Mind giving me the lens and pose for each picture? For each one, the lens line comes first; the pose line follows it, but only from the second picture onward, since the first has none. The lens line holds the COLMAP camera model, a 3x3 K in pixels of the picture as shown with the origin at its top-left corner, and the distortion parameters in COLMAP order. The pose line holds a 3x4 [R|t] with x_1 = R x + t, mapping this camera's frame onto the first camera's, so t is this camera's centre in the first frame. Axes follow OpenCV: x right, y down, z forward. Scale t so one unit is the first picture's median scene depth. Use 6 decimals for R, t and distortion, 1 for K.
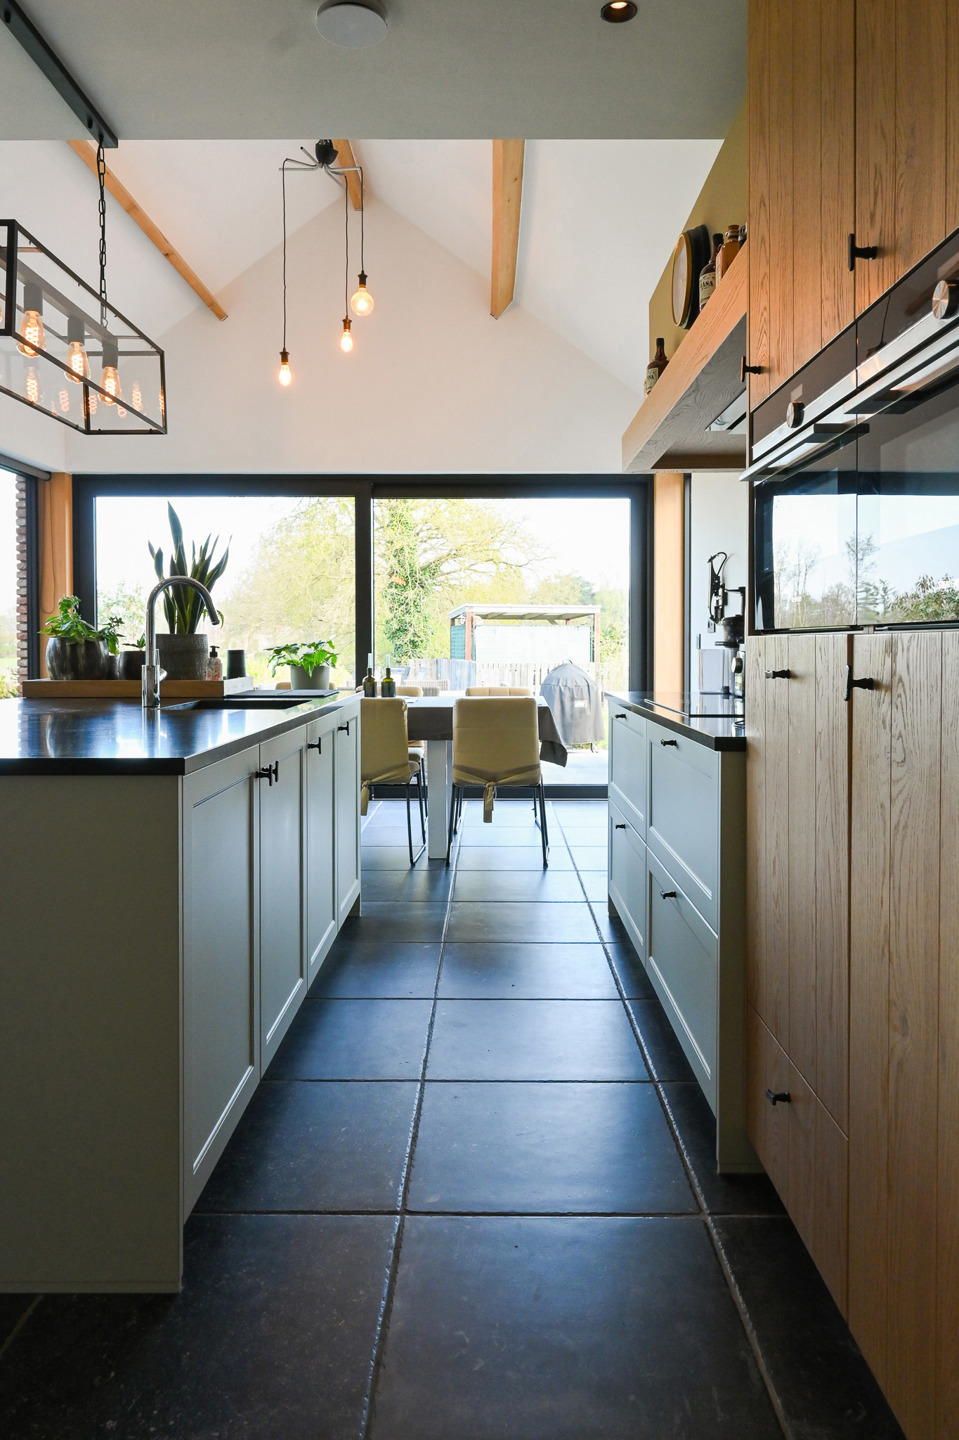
lens RADIAL K [[1020.0, 0, 478.6], [0, 1020.0, 671.0], [0, 0, 1]] dist [0.002929, 0.000031]
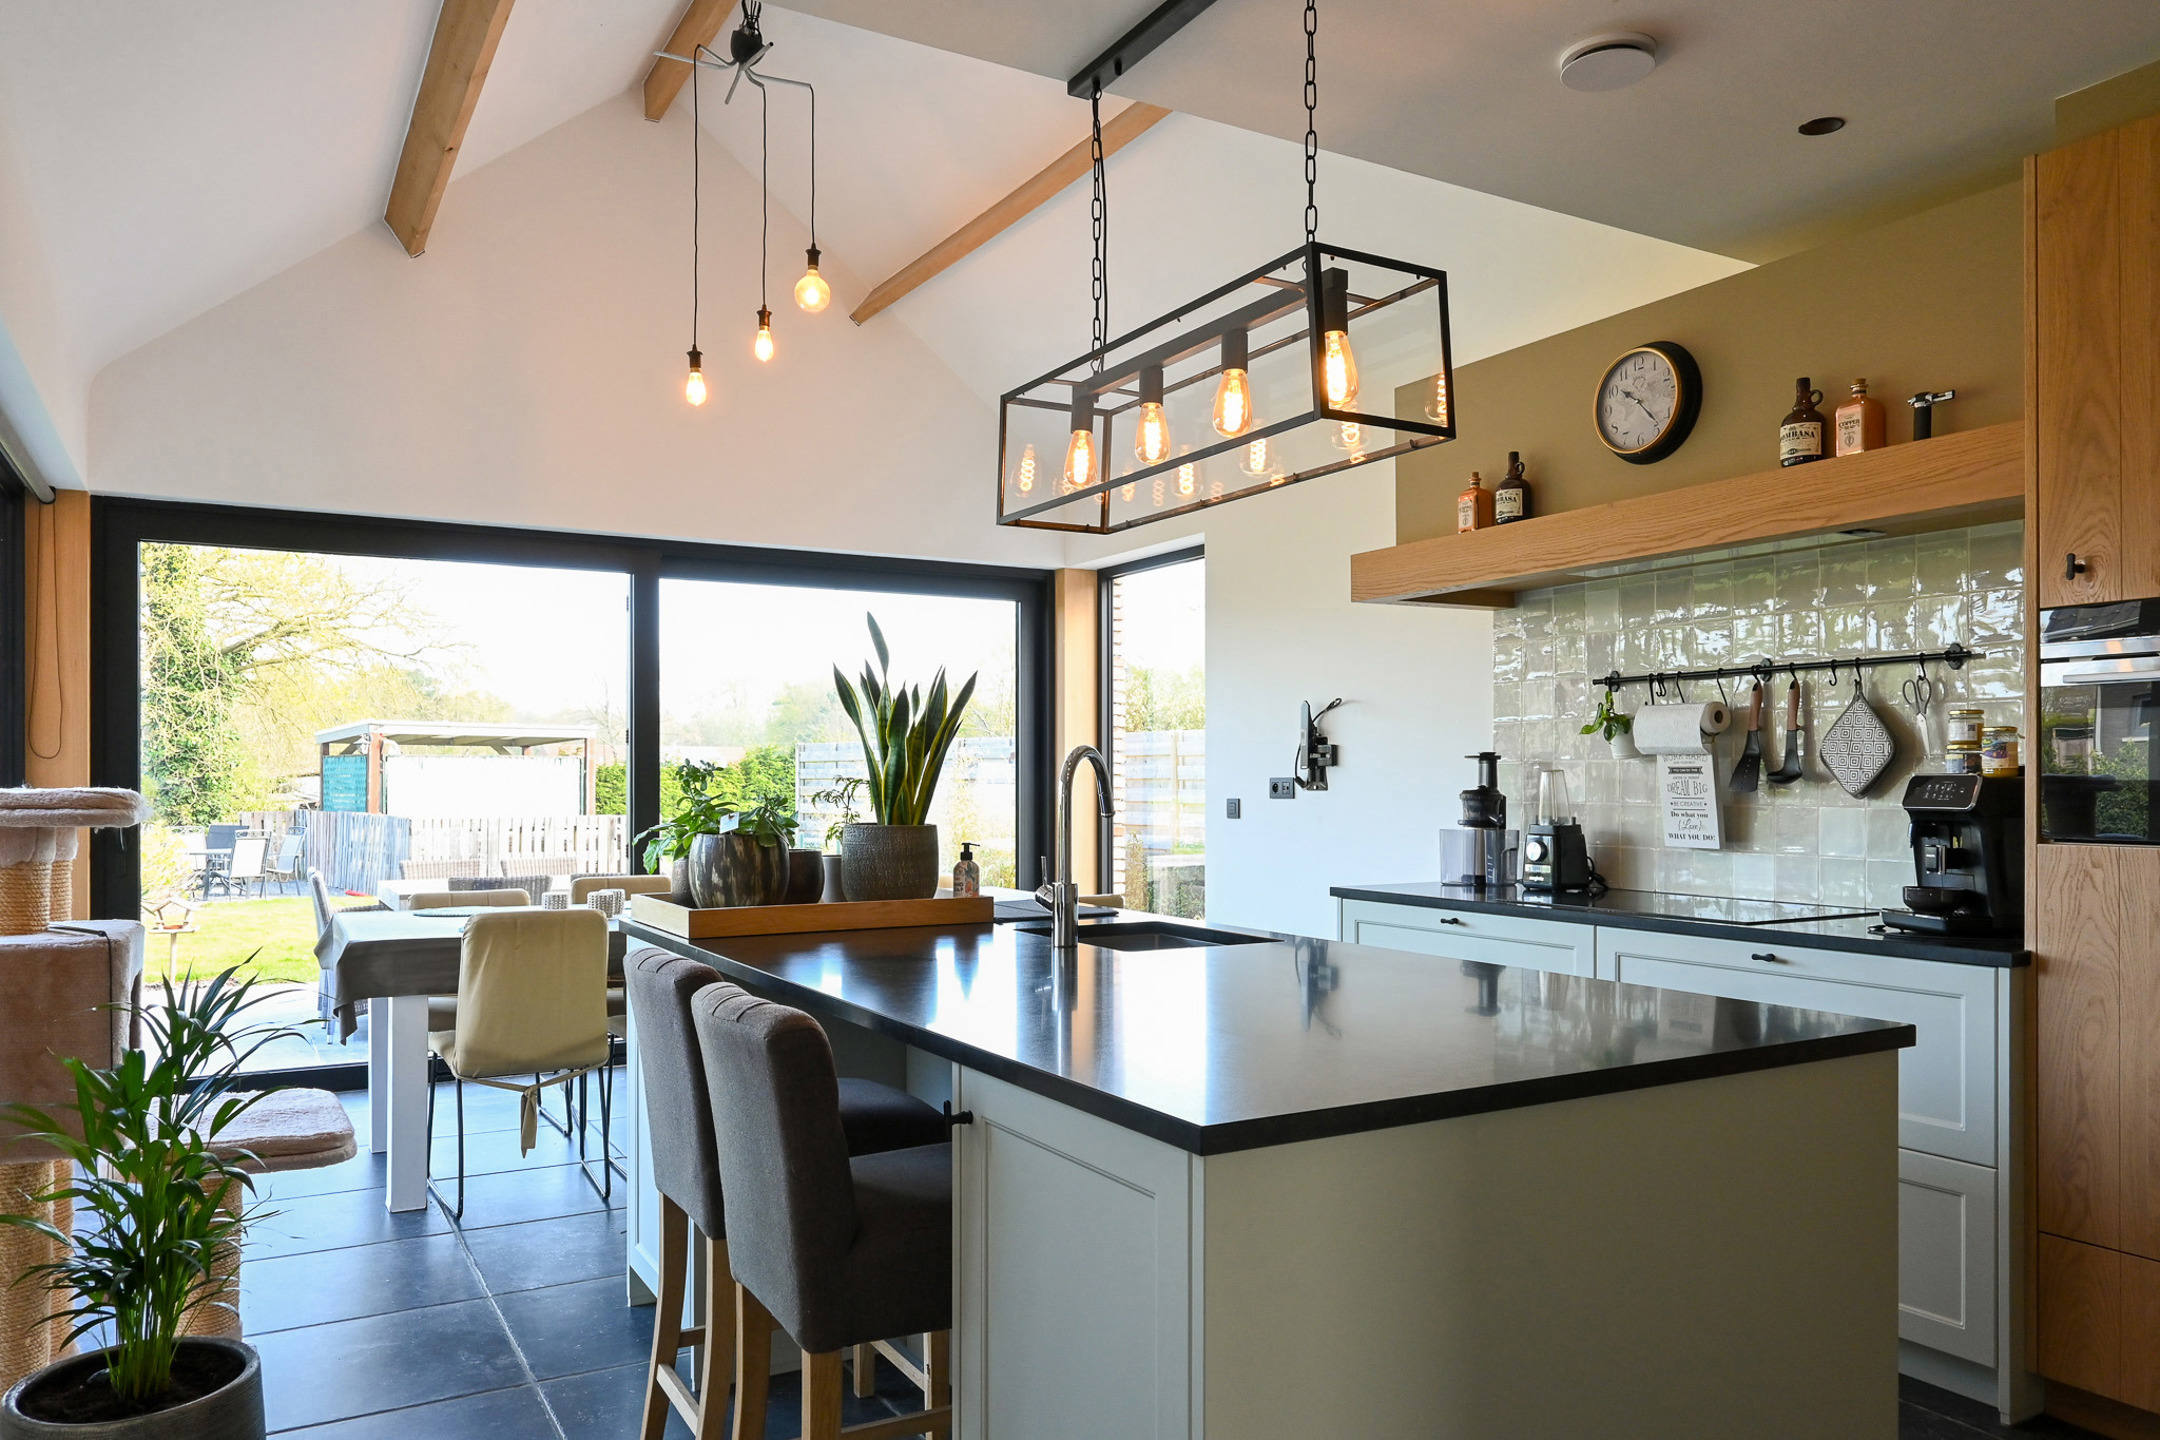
lens RADIAL K [[1512.9, 0, 1087.4], [0, 1512.9, 778.5], [0, 0, 1]] dist [-0.006813, 0.000996]
pose [[0.863184, -0.000335, 0.504889, -0.348264], [0.013148, 0.999676, -0.021815, -0.022205], [-0.504718, 0.025469, 0.862909, 0.069437]]
